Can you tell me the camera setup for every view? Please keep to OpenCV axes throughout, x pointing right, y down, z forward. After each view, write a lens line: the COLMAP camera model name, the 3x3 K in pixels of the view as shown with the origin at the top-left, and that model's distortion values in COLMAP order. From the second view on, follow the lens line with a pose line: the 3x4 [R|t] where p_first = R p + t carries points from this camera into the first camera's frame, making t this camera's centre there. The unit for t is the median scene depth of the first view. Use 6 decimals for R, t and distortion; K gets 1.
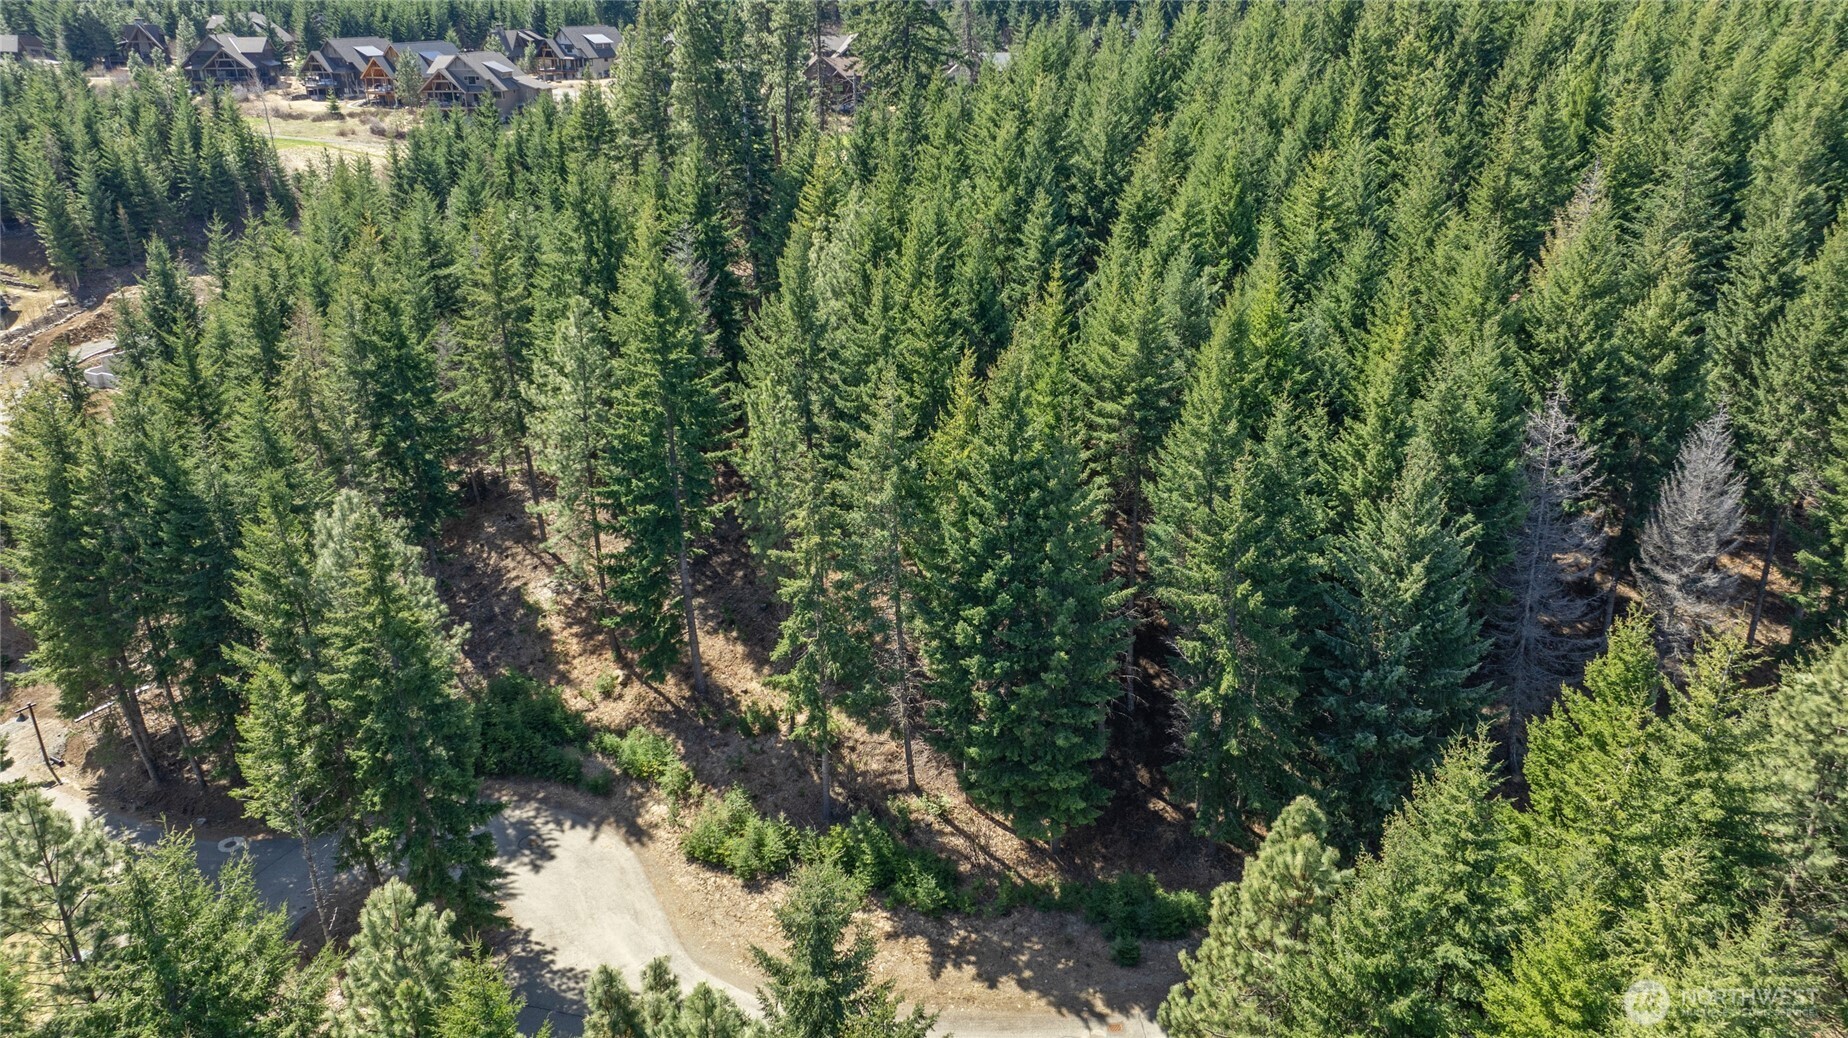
lens RADIAL K [[1295.6, 0, 924.0], [0, 1295.6, 519.0], [0, 0, 1]] dist [-0.054420, 0.077099]
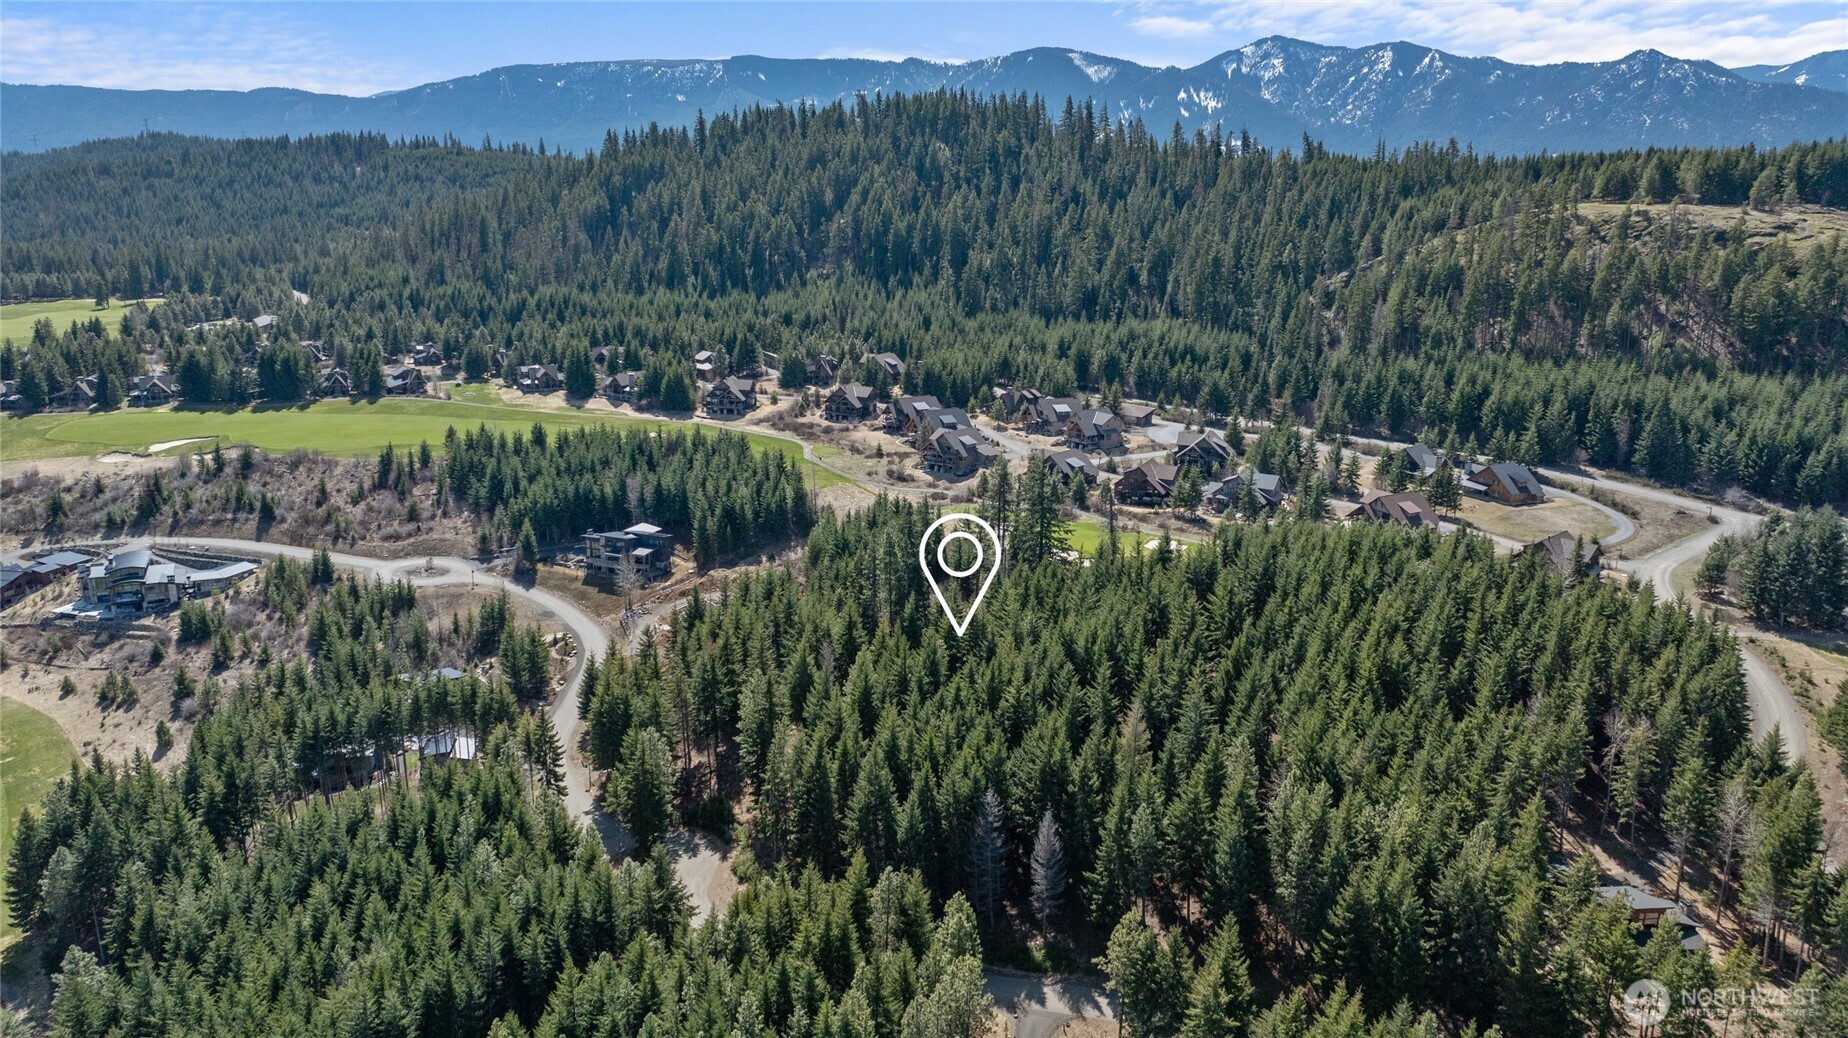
lens RADIAL K [[1299.8, 0, 924.0], [0, 1299.8, 519.0], [0, 0, 1]] dist [0.046715, -0.286196]
pose [[0.856853, 0.154456, -0.491881, 1.392842], [-0.219499, 0.972572, -0.076967, -0.348714], [0.466502, 0.173917, 0.867254, -1.380261]]
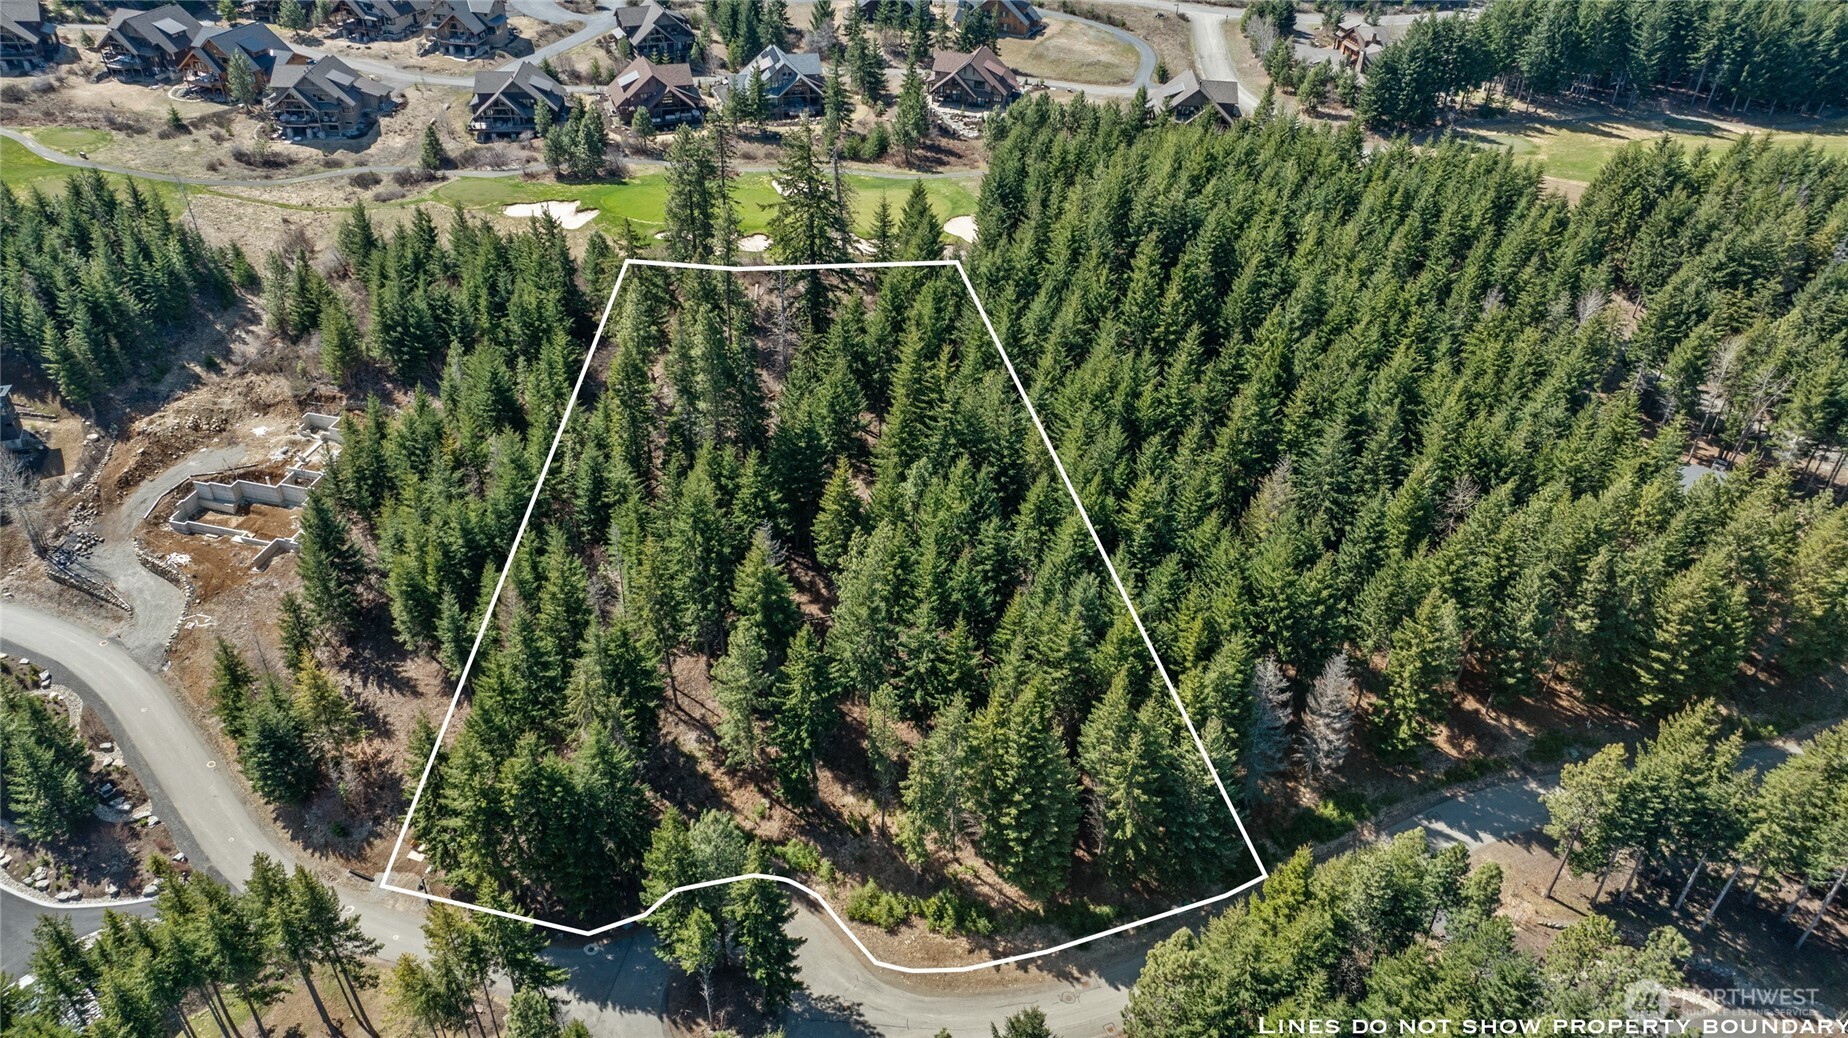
lens RADIAL K [[1300.9, 0, 924.0], [0, 1300.9, 519.0], [0, 0, 1]] dist [-0.020226, 0.000433]
pose [[0.971424, -0.099853, 0.215323, -0.387955], [0.048225, 0.971313, 0.232865, -0.679988], [-0.232398, -0.215827, 0.948372, -0.652104]]
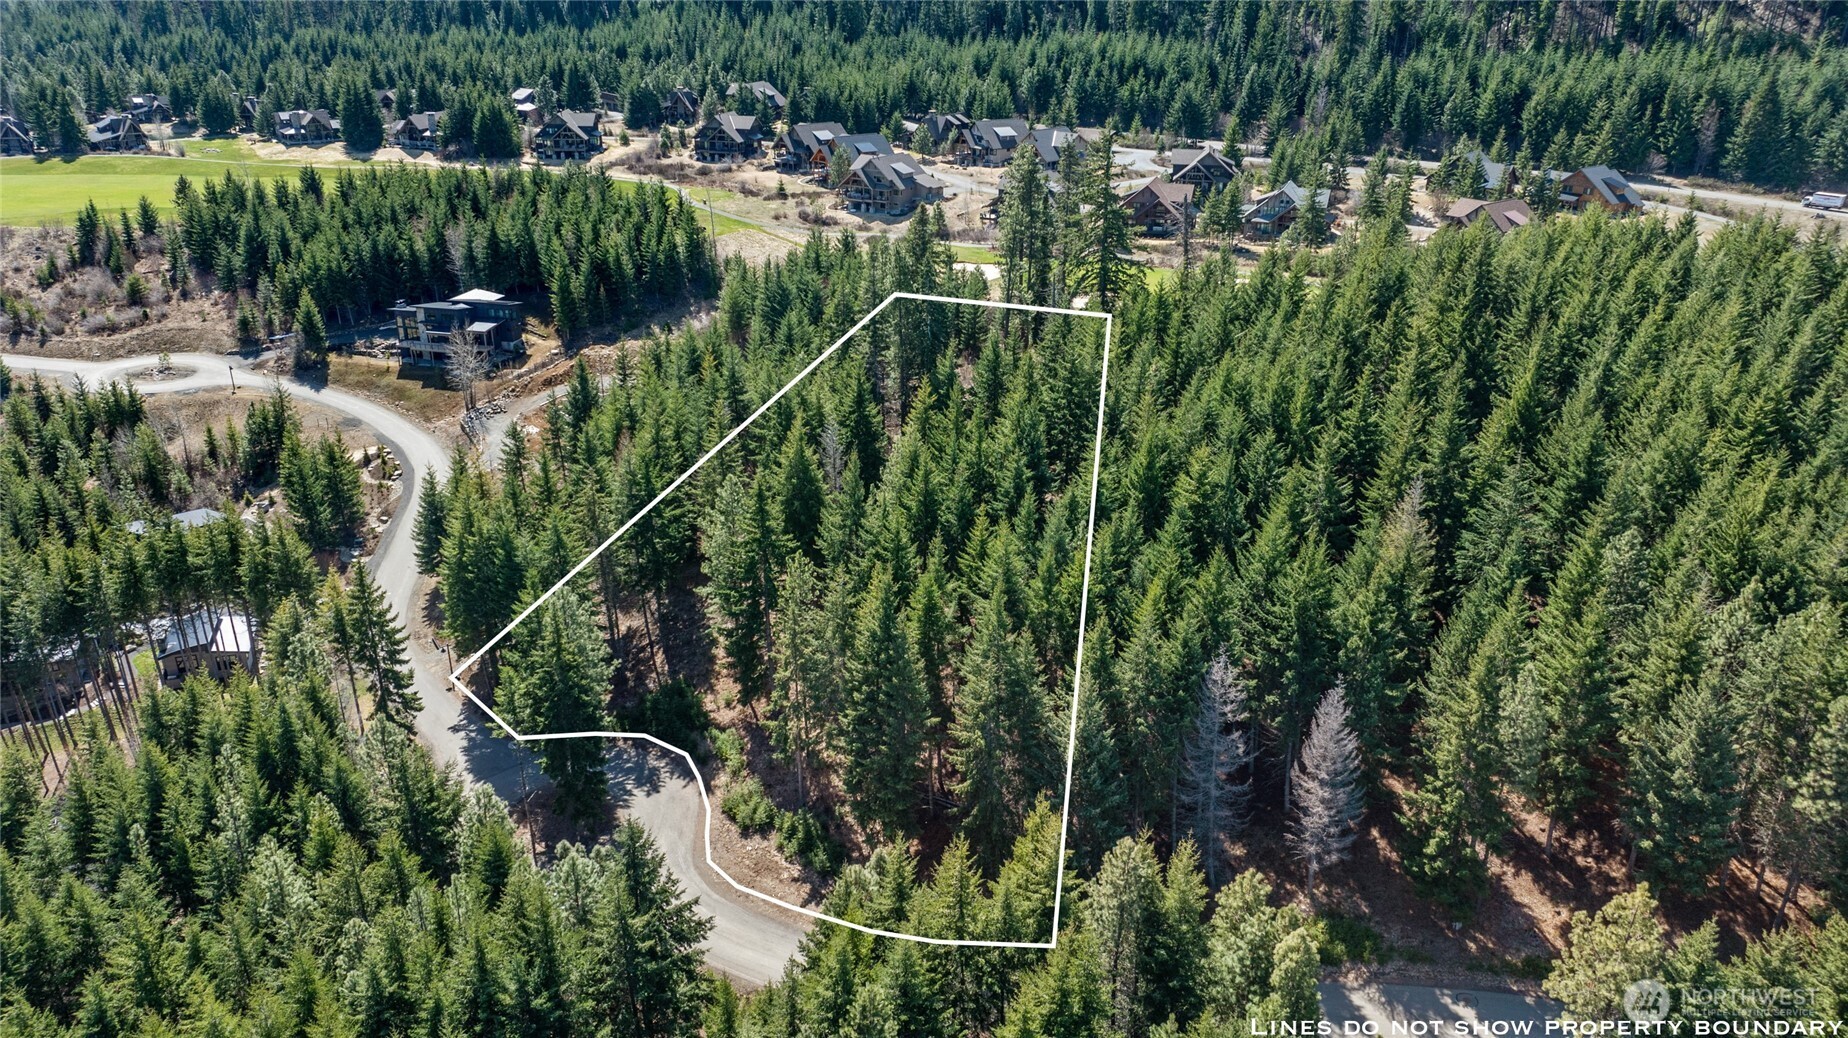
lens RADIAL K [[1300.9, 0, 924.0], [0, 1300.9, 519.0], [0, 0, 1]] dist [-0.020226, 0.000433]
pose [[0.923212, 0.164664, -0.347226, 0.557166], [-0.160216, 0.986201, 0.041698, -0.221176], [0.349301, 0.017135, 0.936854, -0.512290]]
